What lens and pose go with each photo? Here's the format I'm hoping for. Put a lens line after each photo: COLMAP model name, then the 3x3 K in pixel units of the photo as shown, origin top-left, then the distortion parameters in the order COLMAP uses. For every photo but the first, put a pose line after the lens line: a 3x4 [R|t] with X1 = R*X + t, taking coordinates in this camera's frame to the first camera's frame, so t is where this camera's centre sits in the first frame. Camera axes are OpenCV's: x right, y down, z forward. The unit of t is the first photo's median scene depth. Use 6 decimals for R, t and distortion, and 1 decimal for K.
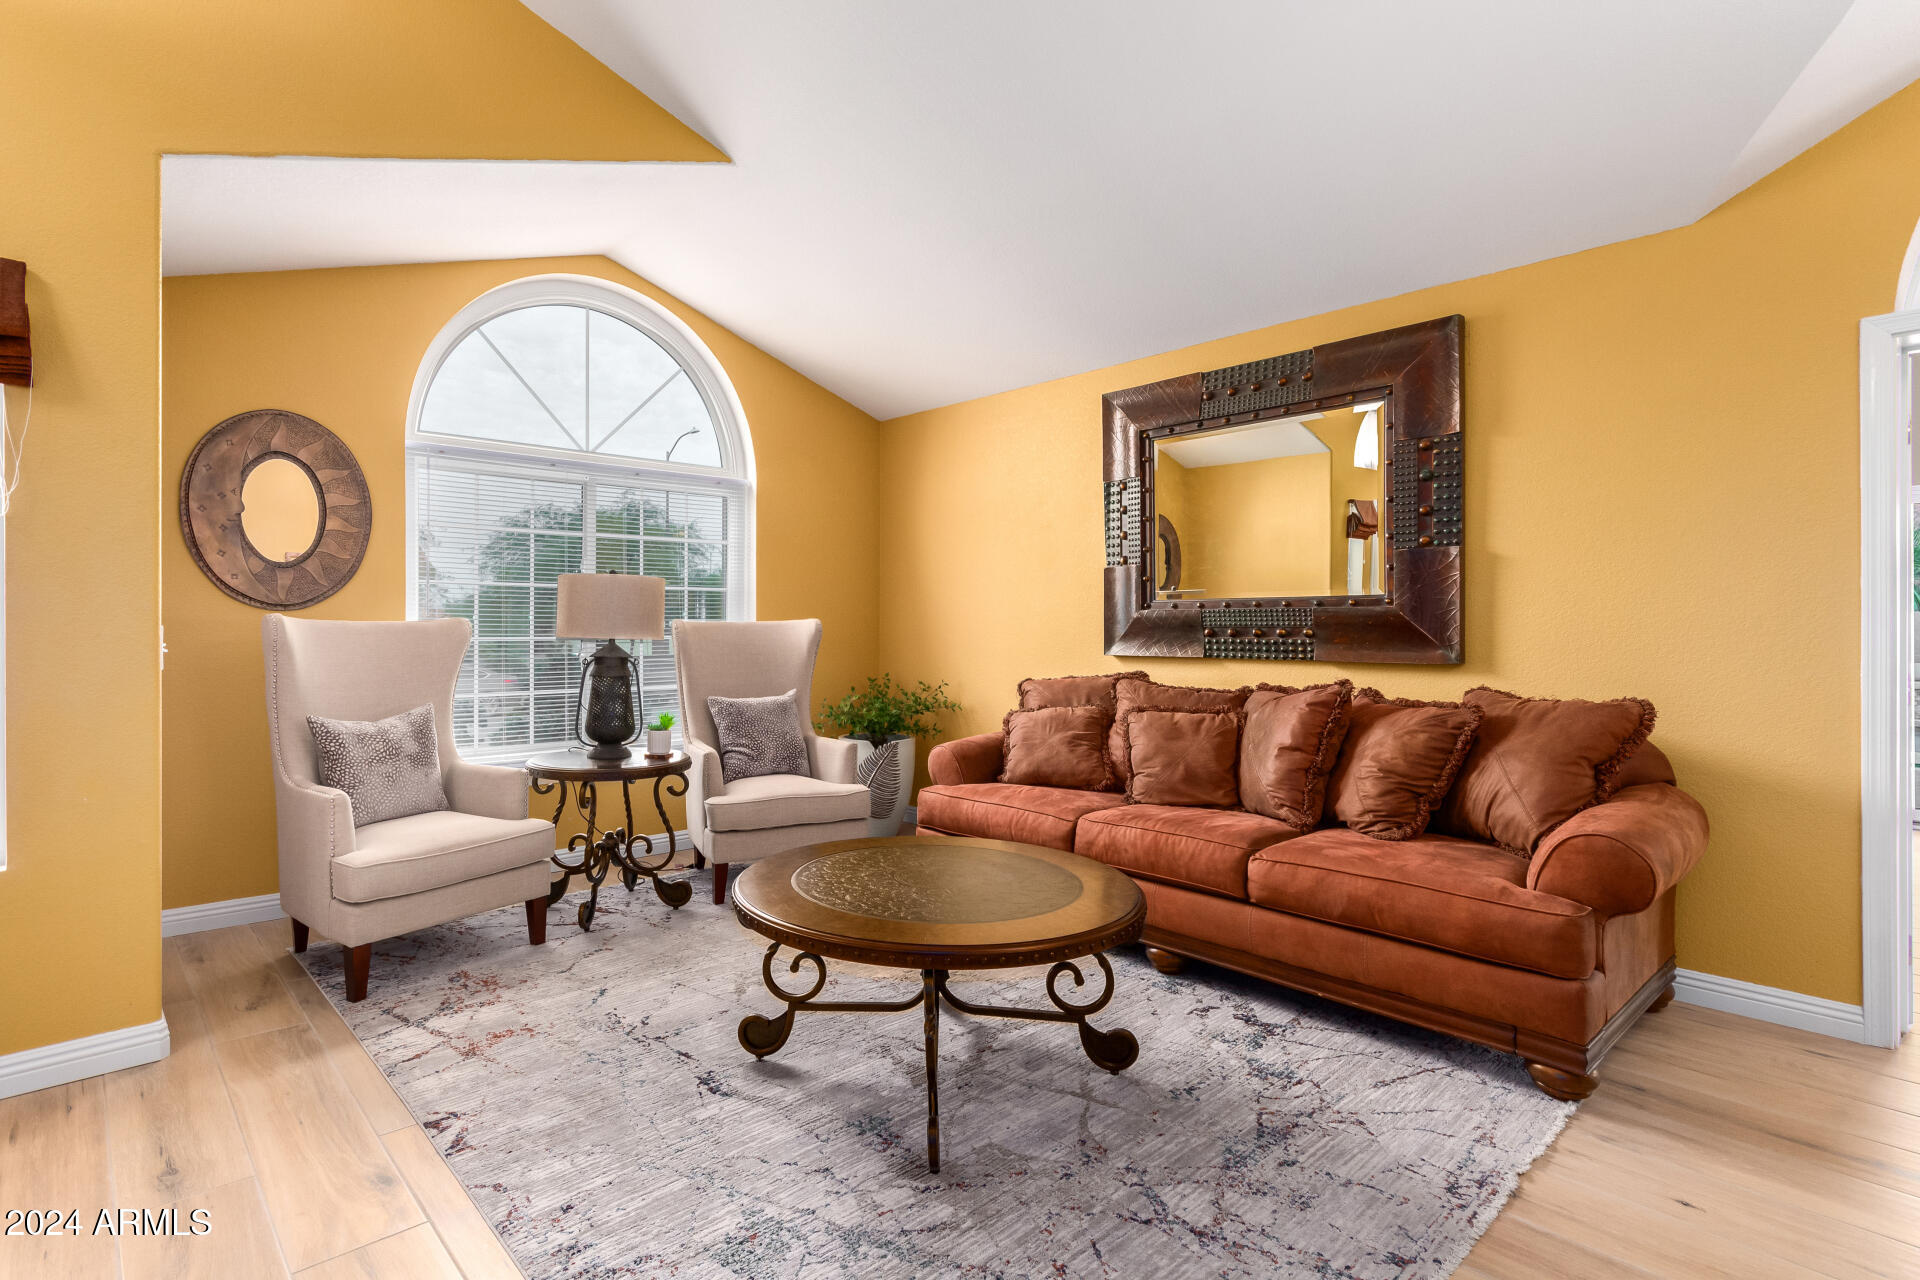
lens RADIAL K [[932.2, 0, 887.9], [0, 932.2, 626.7], [0, 0, 1]] dist [0.003707, -0.000025]
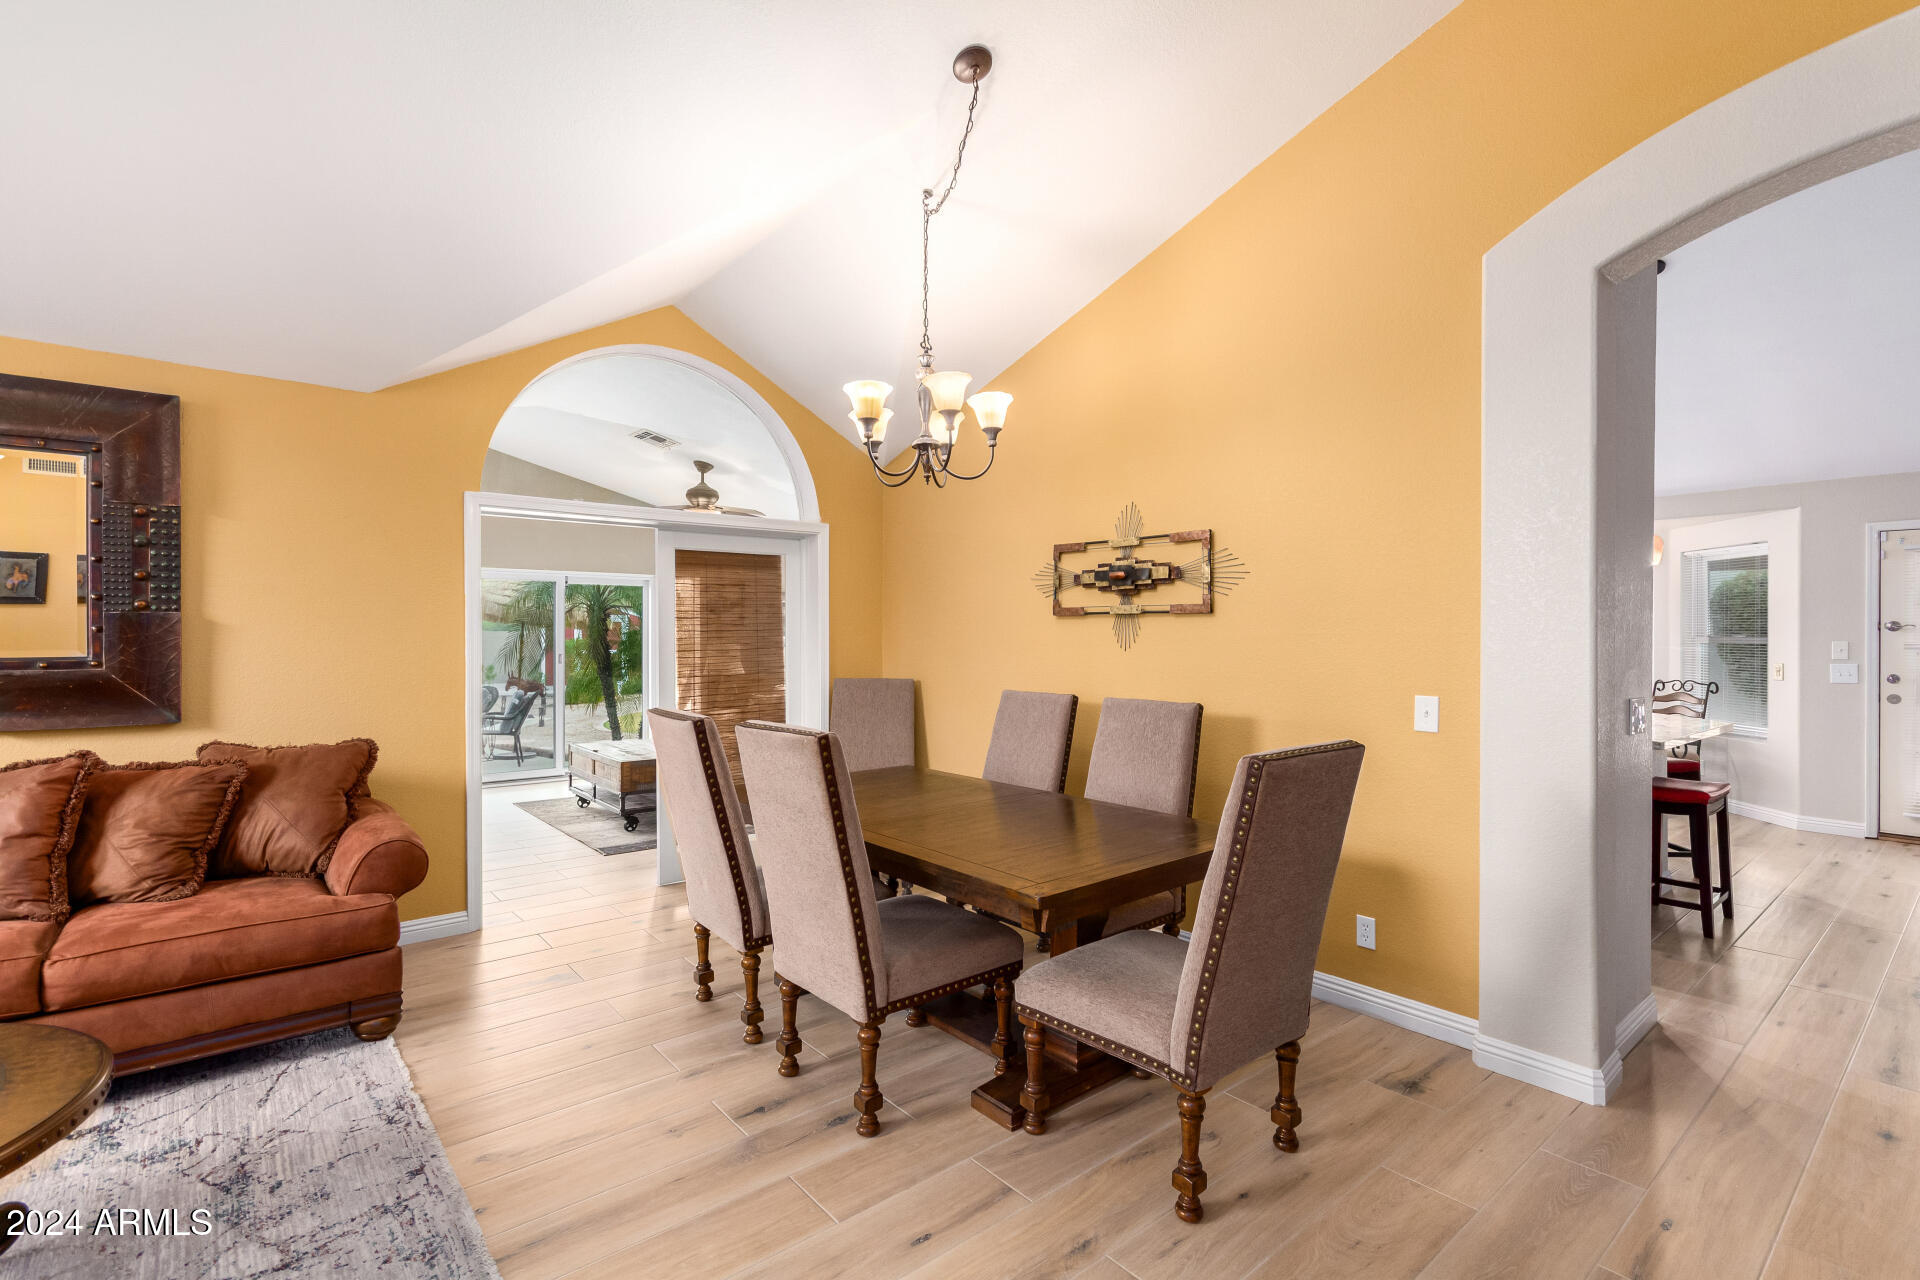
lens RADIAL K [[885.7, 0, 941.6], [0, 885.7, 647.0], [0, 0, 1]] dist [-0.000448, 0.000761]
pose [[0.028557, -0.012541, 0.999513, -0.415925], [-0.001036, 0.999920, 0.012576, -0.066064], [-0.999592, -0.001395, 0.028542, 0.105953]]
